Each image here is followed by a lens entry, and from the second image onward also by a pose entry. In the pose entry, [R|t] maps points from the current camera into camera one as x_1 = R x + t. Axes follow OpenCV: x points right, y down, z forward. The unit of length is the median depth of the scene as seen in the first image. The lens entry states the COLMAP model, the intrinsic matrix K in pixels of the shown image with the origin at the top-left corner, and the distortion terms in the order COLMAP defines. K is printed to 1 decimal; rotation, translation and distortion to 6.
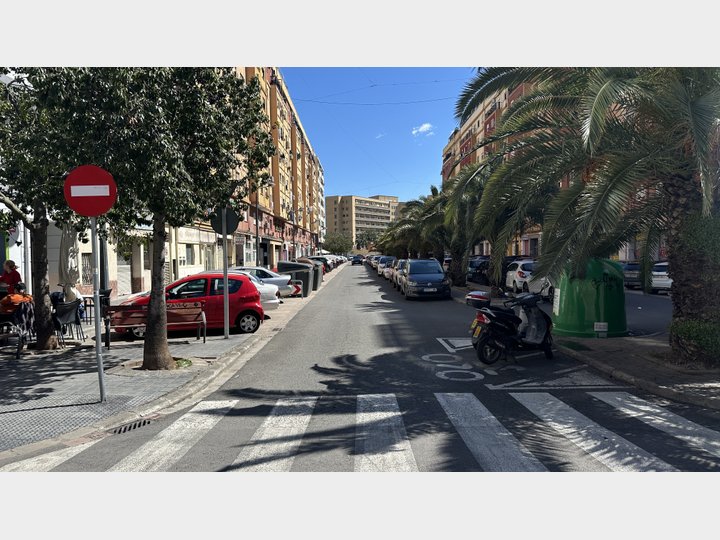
lens RADIAL K [[503.4, 0, 360.0], [0, 503.4, 270.0], [0, 0, 1]] dist [0.112209, -0.139877]
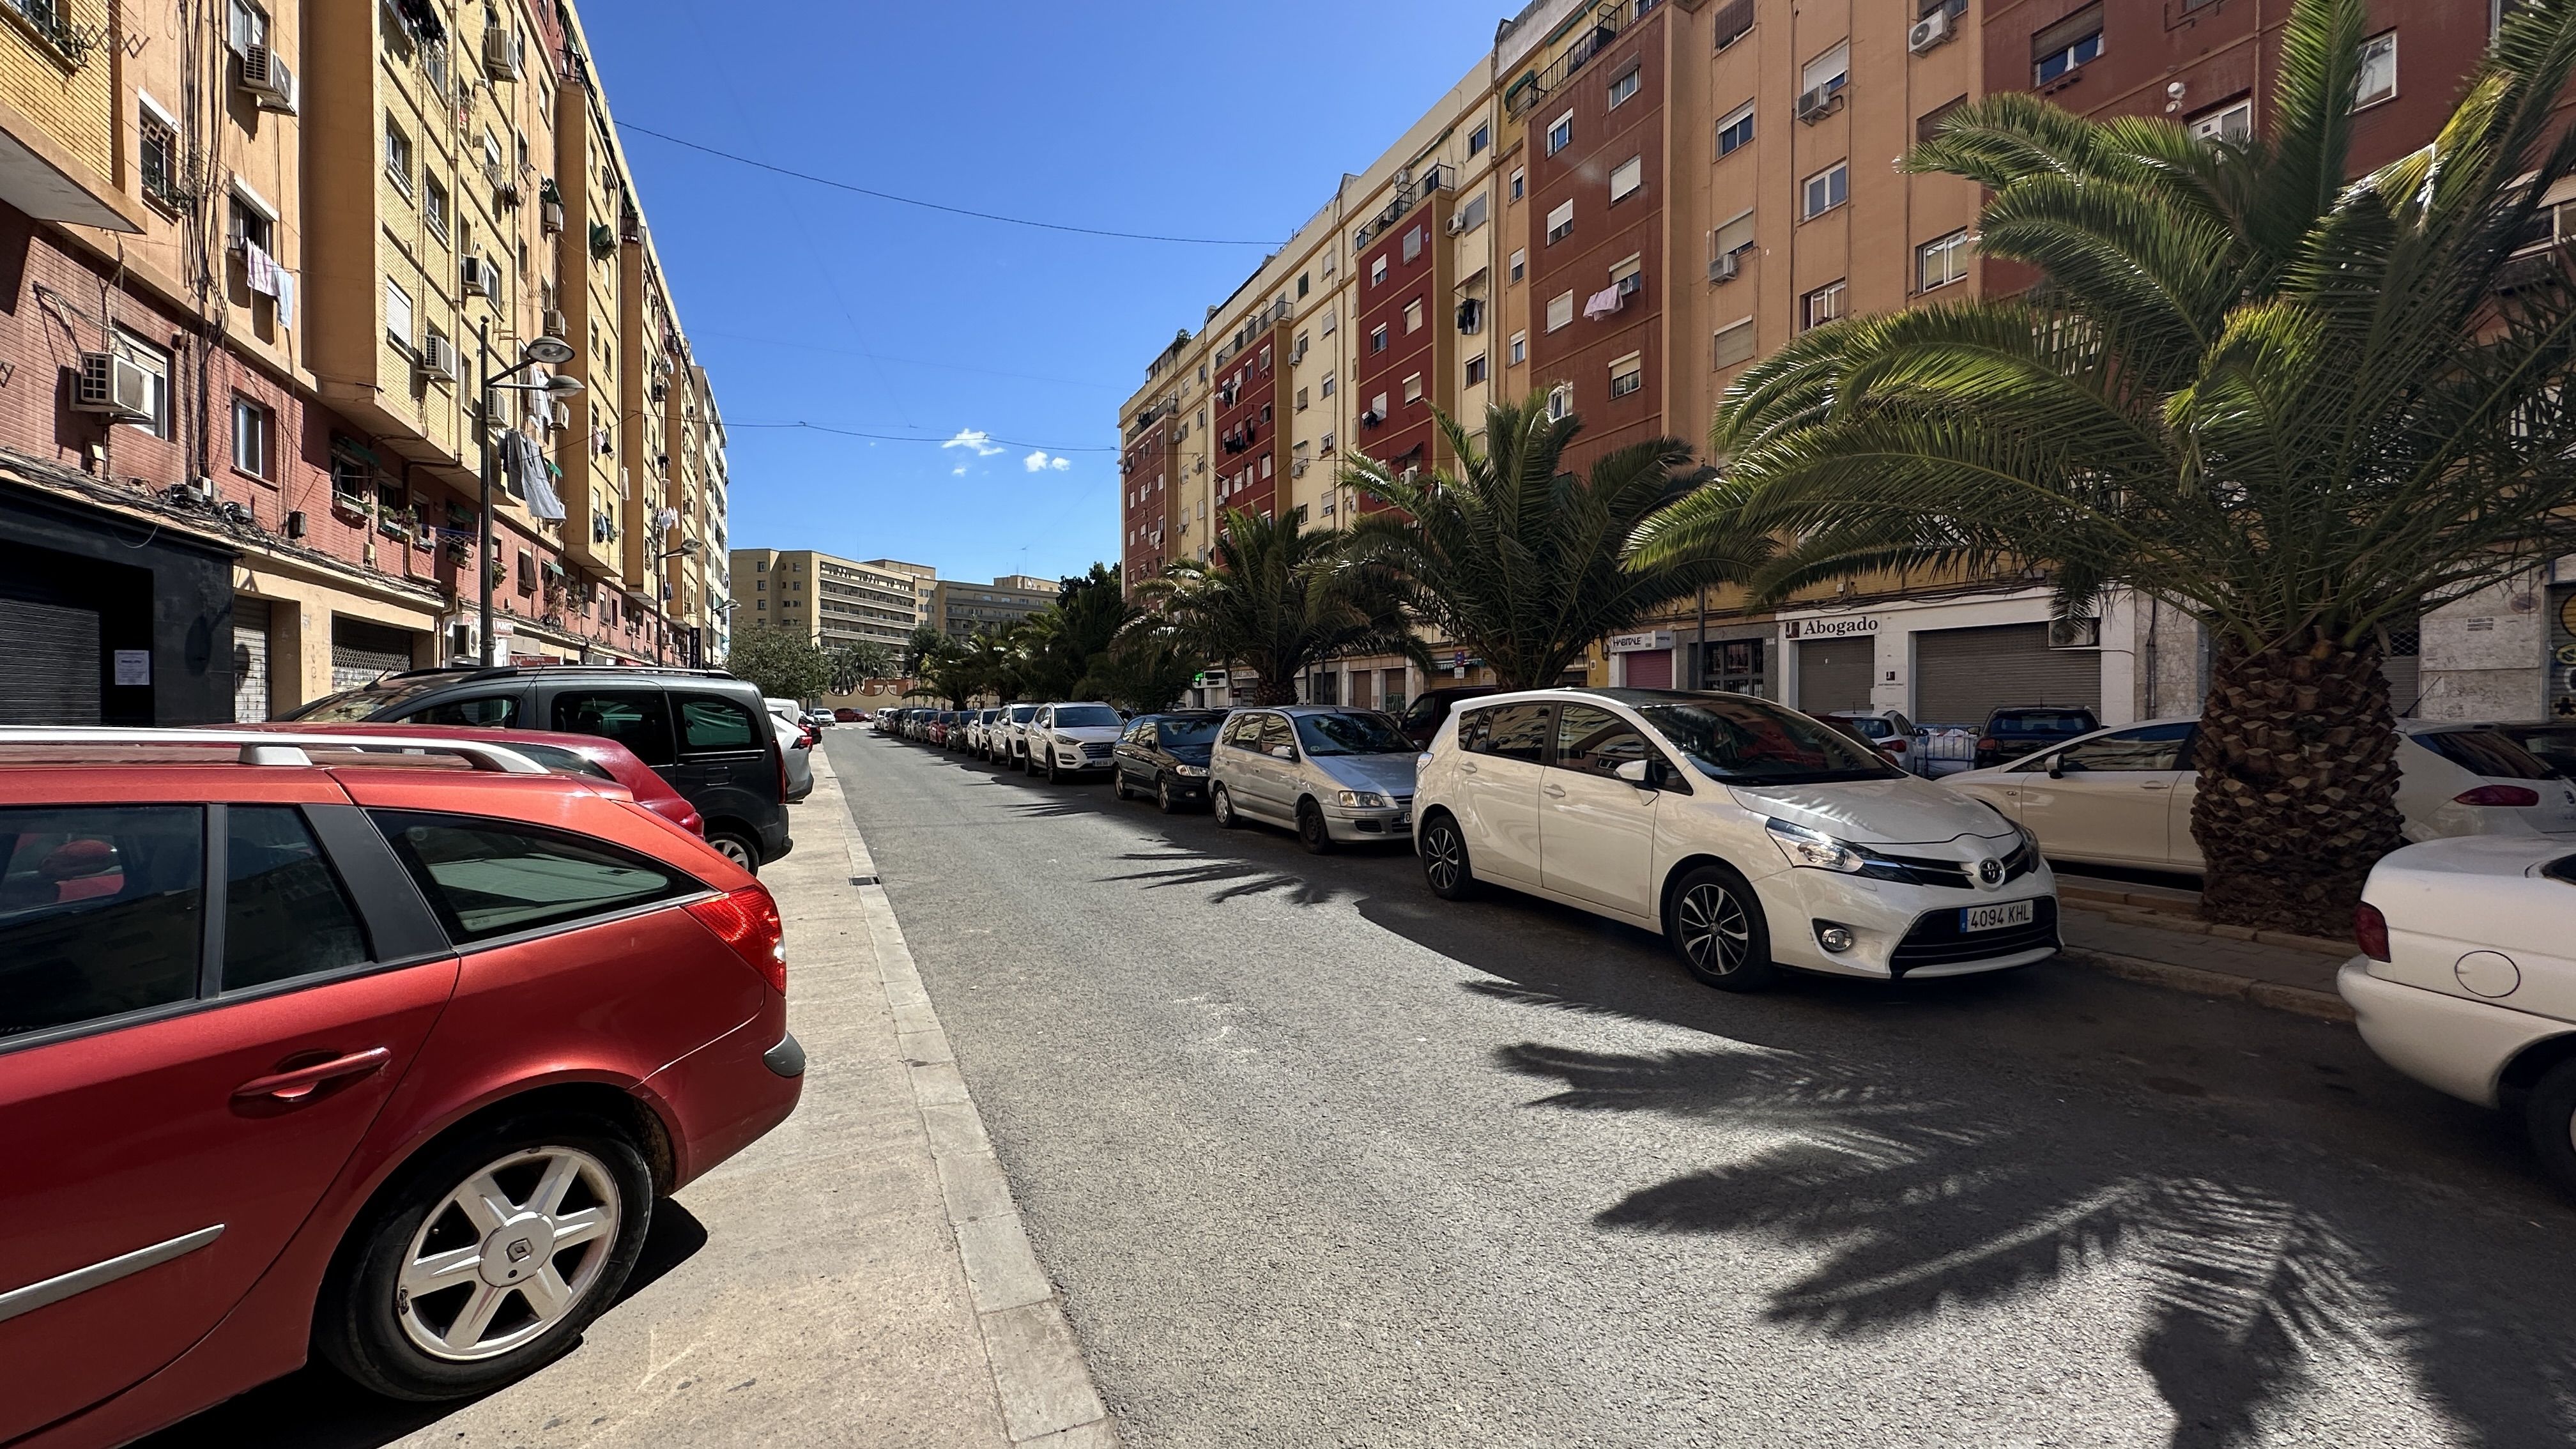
lens RADIAL K [[1028.2, 0, 1288.0], [0, 1028.2, 724.5], [0, 0, 1]] dist [-0.000113, -0.000006]
pose [[0.908309, 0.008096, 0.418222, -0.012517], [0.000858, 0.999775, -0.021218, -0.003340], [-0.418300, 0.019631, 0.908097, 0.167528]]
